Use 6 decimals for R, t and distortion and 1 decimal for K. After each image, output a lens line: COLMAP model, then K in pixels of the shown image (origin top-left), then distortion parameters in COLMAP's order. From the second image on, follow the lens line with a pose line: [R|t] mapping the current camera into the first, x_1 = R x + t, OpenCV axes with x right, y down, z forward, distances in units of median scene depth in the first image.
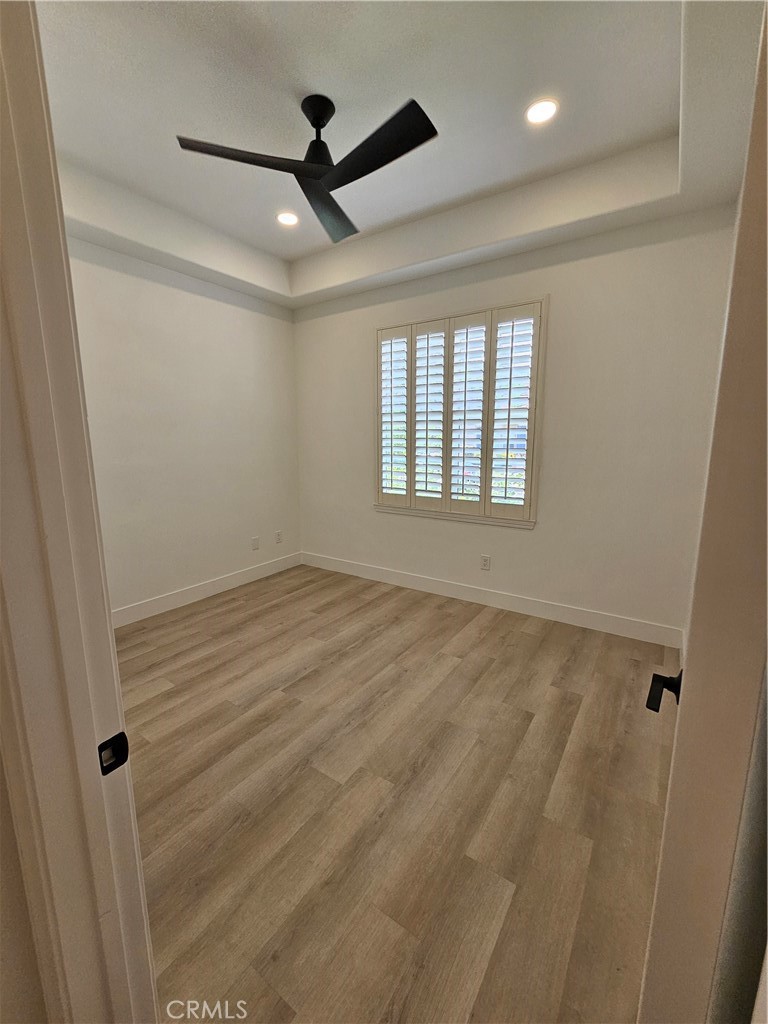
lens RADIAL K [[424.1, 0, 379.5], [0, 424.1, 511.5], [0, 0, 1]] dist [-0.004004, 0.001608]
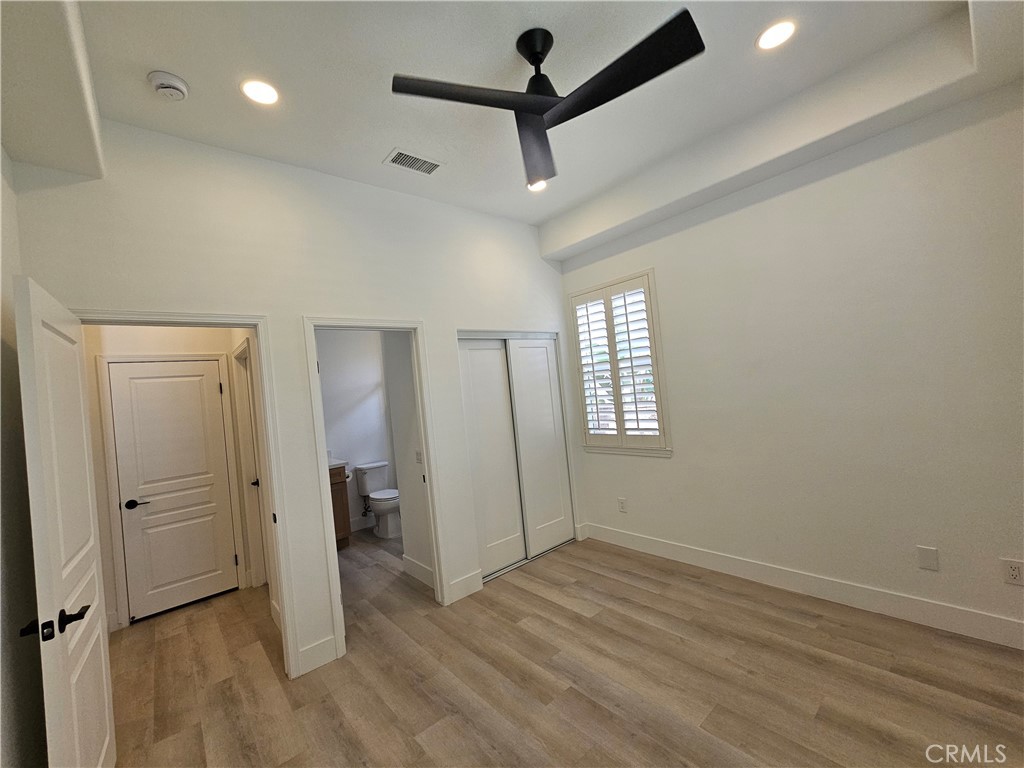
lens RADIAL K [[424.1, 0, 509.8], [0, 424.1, 385.1], [0, 0, 1]] dist [-0.004004, 0.001608]
pose [[-0.263148, 0.024578, -0.964442, 0.574565], [-0.064628, 0.996981, 0.043040, -0.211470], [0.962588, 0.073656, -0.260765, 0.953613]]
